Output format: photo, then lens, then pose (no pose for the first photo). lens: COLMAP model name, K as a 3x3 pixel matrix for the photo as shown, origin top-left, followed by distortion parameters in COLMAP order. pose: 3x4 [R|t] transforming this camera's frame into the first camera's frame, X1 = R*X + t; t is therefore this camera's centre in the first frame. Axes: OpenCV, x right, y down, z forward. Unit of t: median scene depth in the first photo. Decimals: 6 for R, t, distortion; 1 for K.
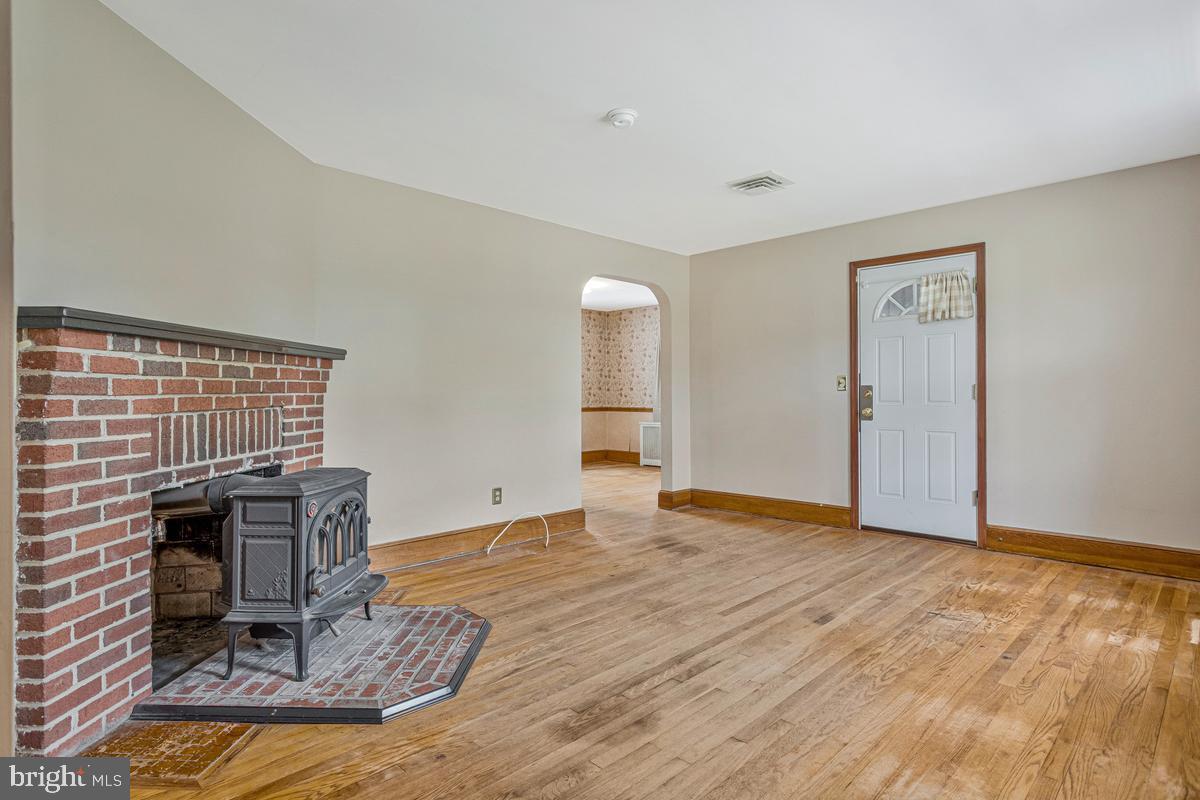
lens RADIAL K [[630.5, 0, 596.7], [0, 630.5, 394.2], [0, 0, 1]] dist [-0.000218, 0.002414]
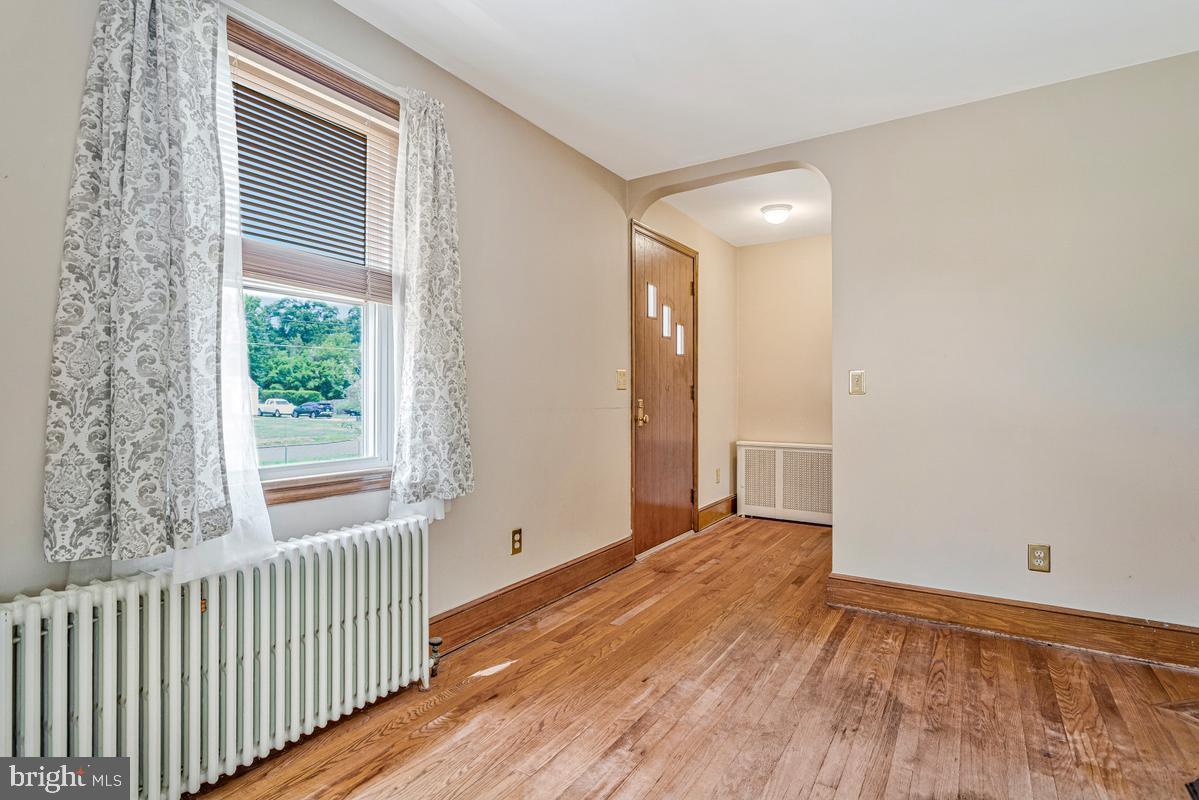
lens RADIAL K [[583.0, 0, 599.4], [0, 583.0, 393.4], [0, 0, 1]] dist [-0.003493, 0.000885]
pose [[-0.977603, 0.005424, -0.210388, 0.460767], [0.006006, 0.999980, -0.002126, 0.002020], [0.210372, -0.003342, -0.977616, 1.272532]]
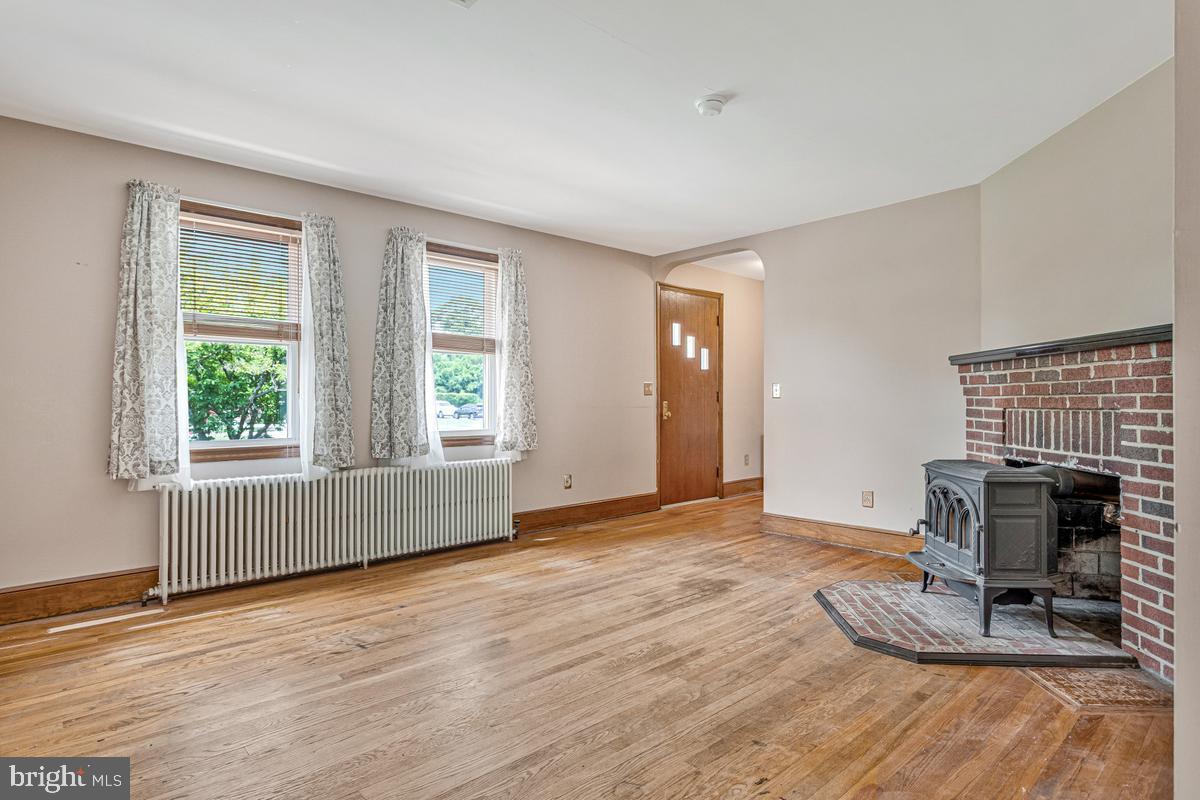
lens RADIAL K [[630.5, 0, 597.6], [0, 630.5, 401.1], [0, 0, 1]] dist [-0.000218, 0.002414]
pose [[-0.998781, 0.006139, 0.048981, 0.188820], [0.006402, 0.999966, 0.005211, -0.000618], [-0.048948, 0.005518, -0.998786, 2.218660]]
